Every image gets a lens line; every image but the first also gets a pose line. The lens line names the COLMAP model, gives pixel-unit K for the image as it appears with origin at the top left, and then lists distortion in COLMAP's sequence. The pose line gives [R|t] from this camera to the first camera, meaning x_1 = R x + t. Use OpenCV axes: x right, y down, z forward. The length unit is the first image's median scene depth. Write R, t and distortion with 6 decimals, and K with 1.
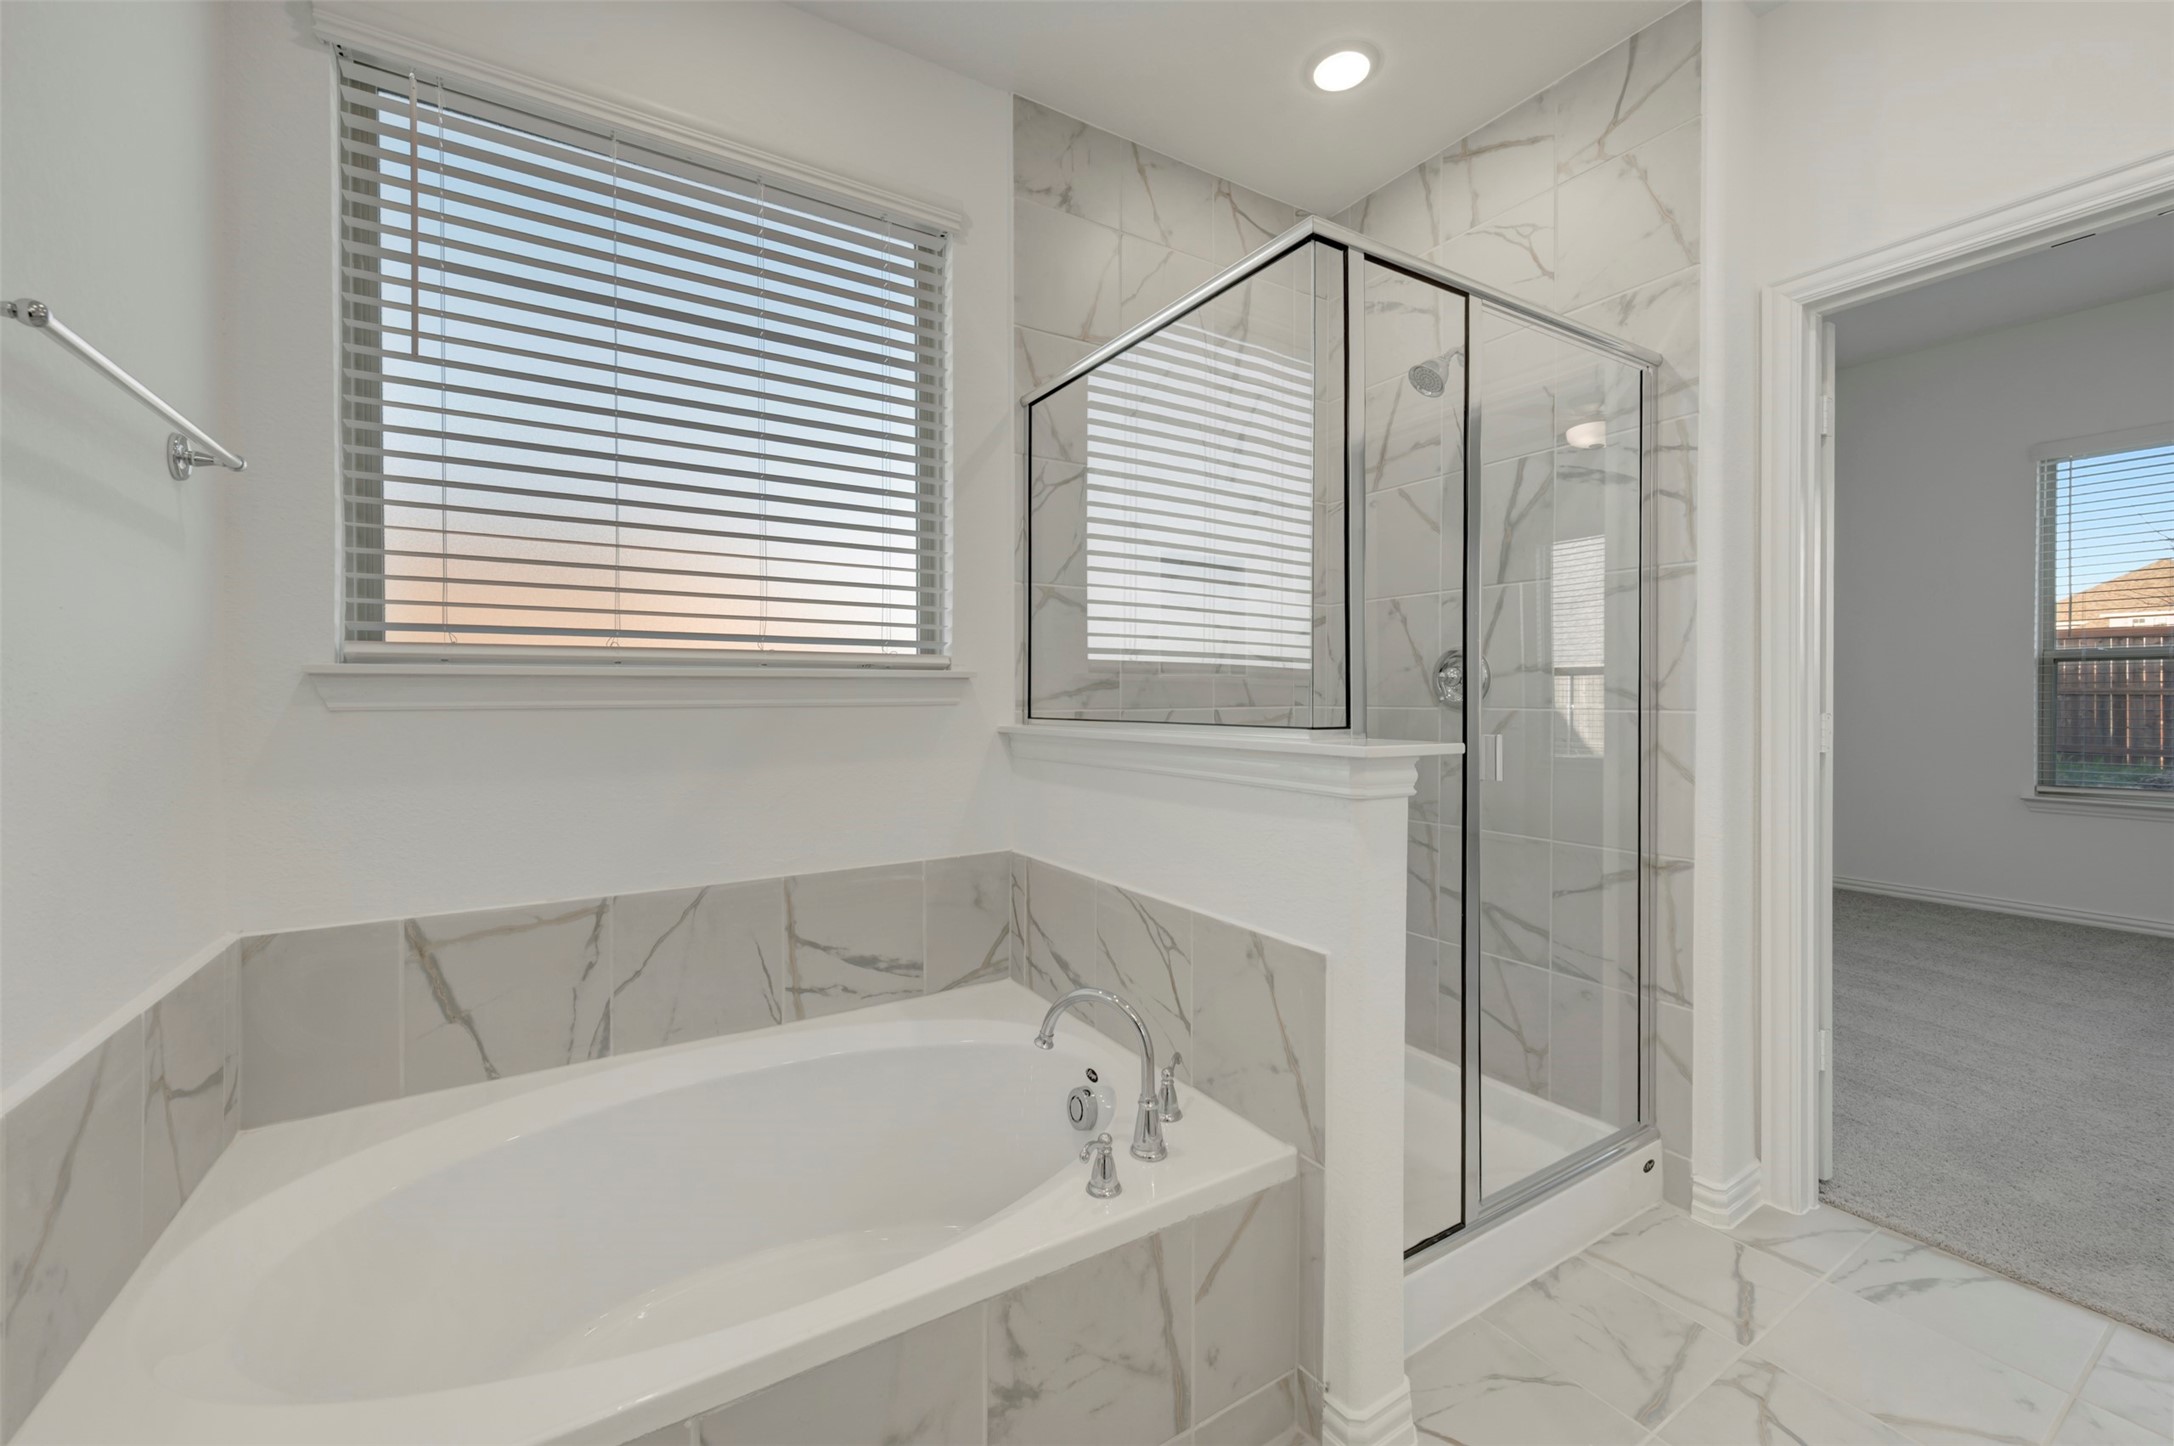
lens RADIAL K [[867.6, 0, 1087.0], [0, 867.6, 723.0], [0, 0, 1]] dist [0.001213, 0.000147]
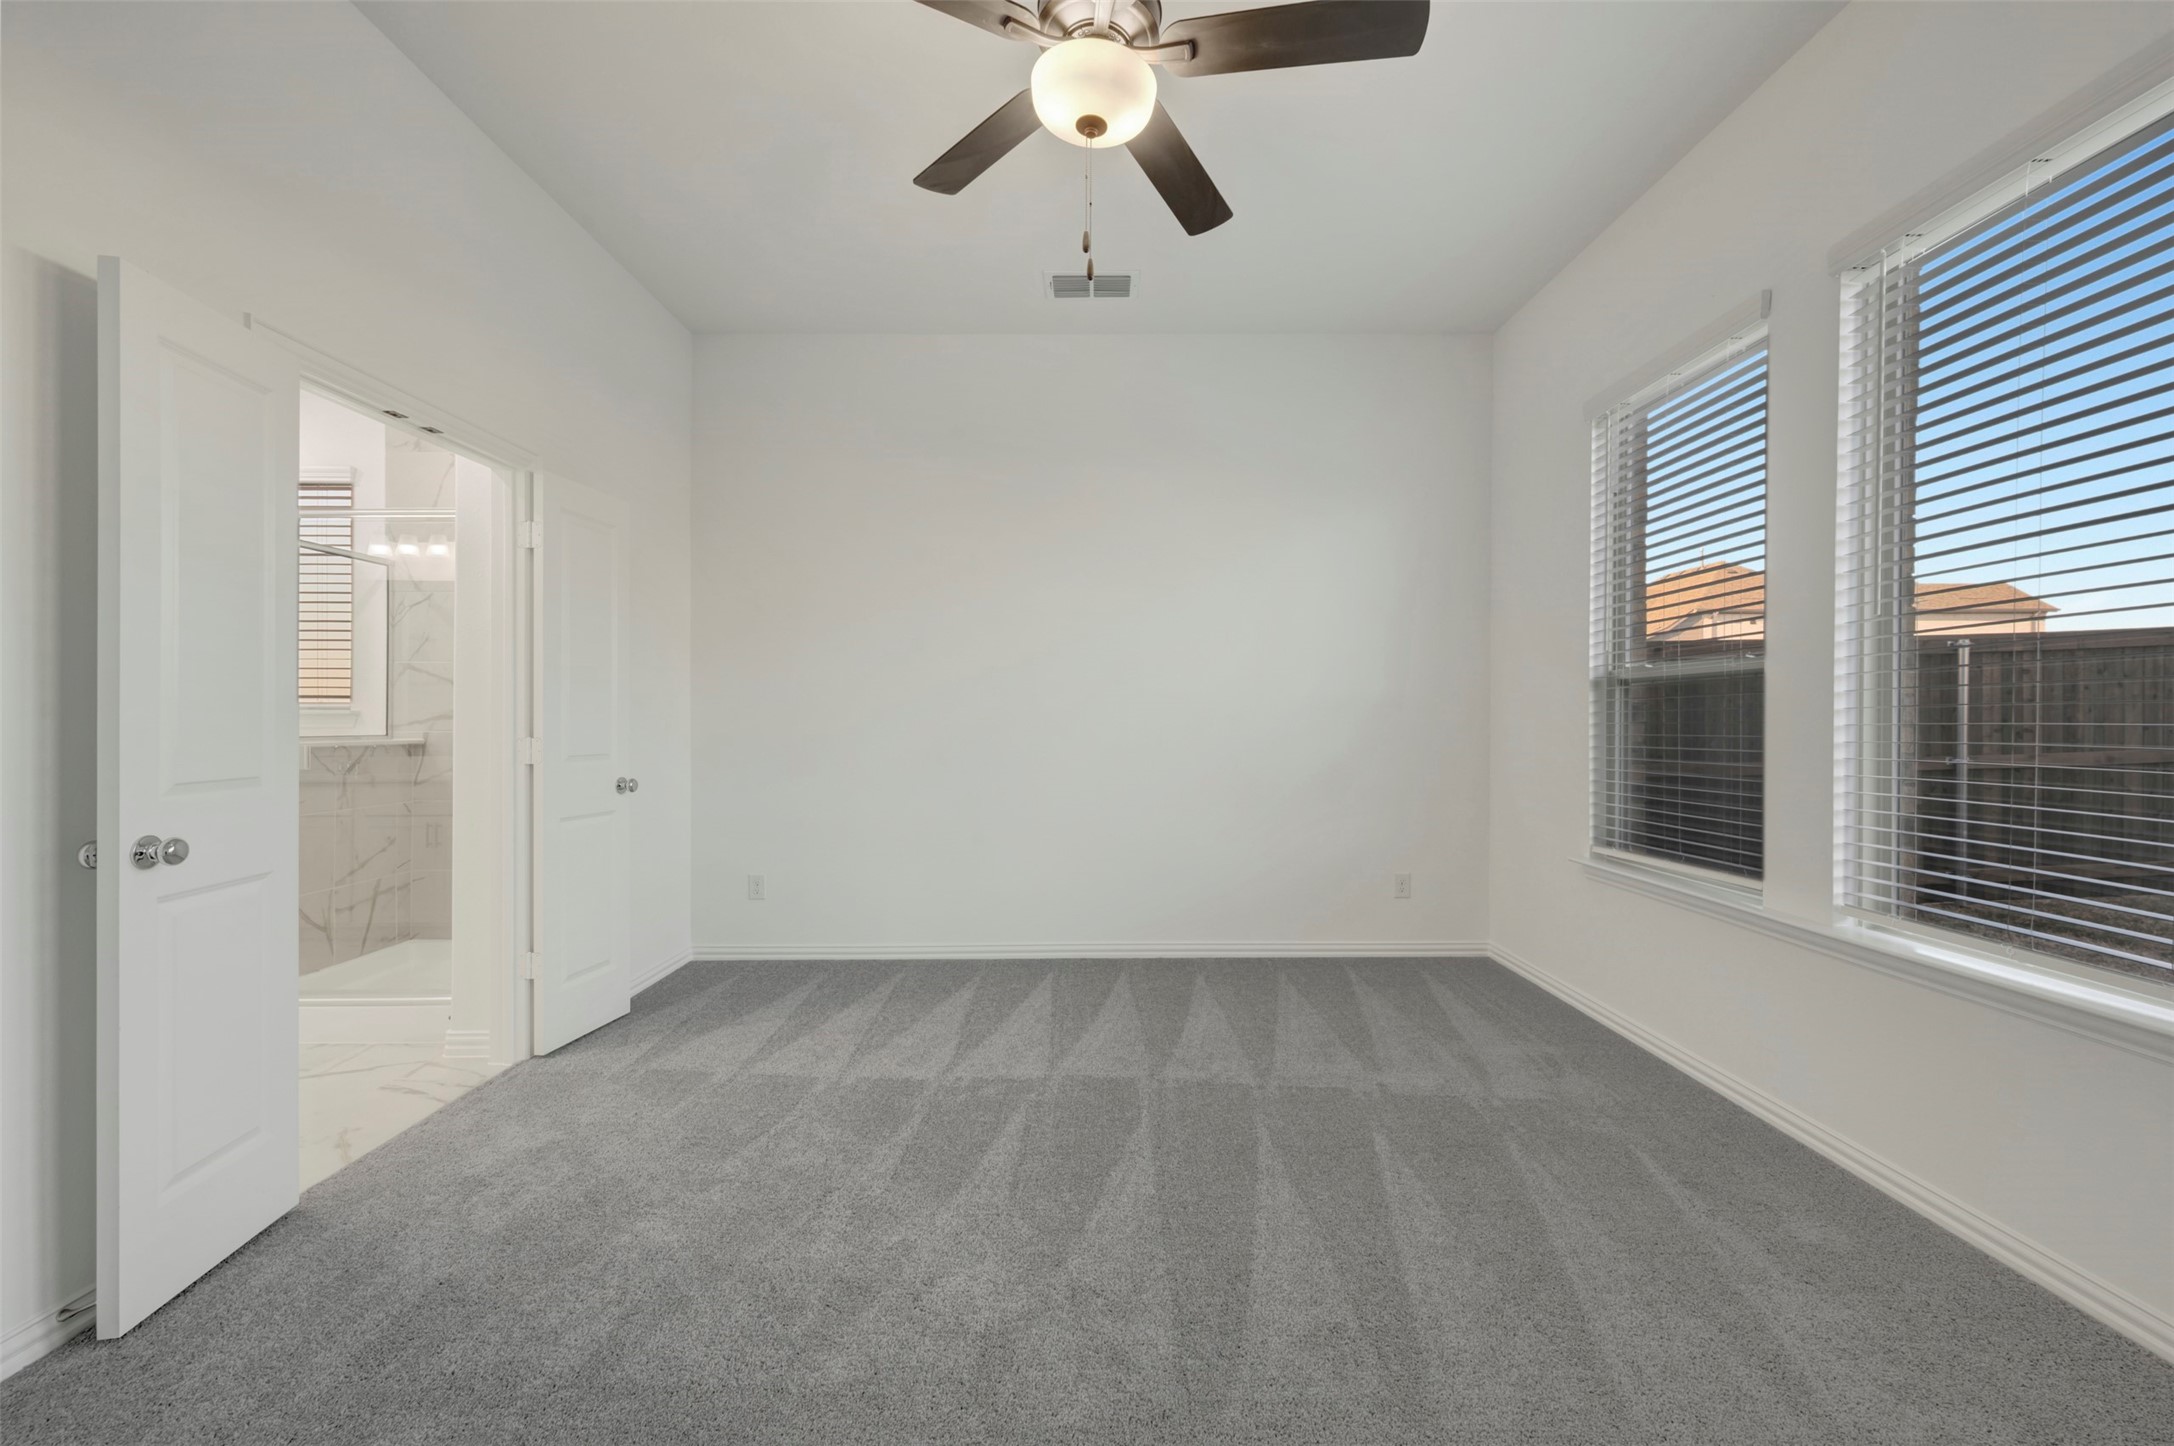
lens RADIAL K [[867.6, 0, 1087.0], [0, 867.6, 723.0], [0, 0, 1]] dist [0.001213, 0.000147]
pose [[0.853832, 0.009755, -0.520458, 2.199205], [-0.017947, 0.999782, -0.010705, -0.038885], [0.520239, 0.018481, 0.853820, 0.193657]]
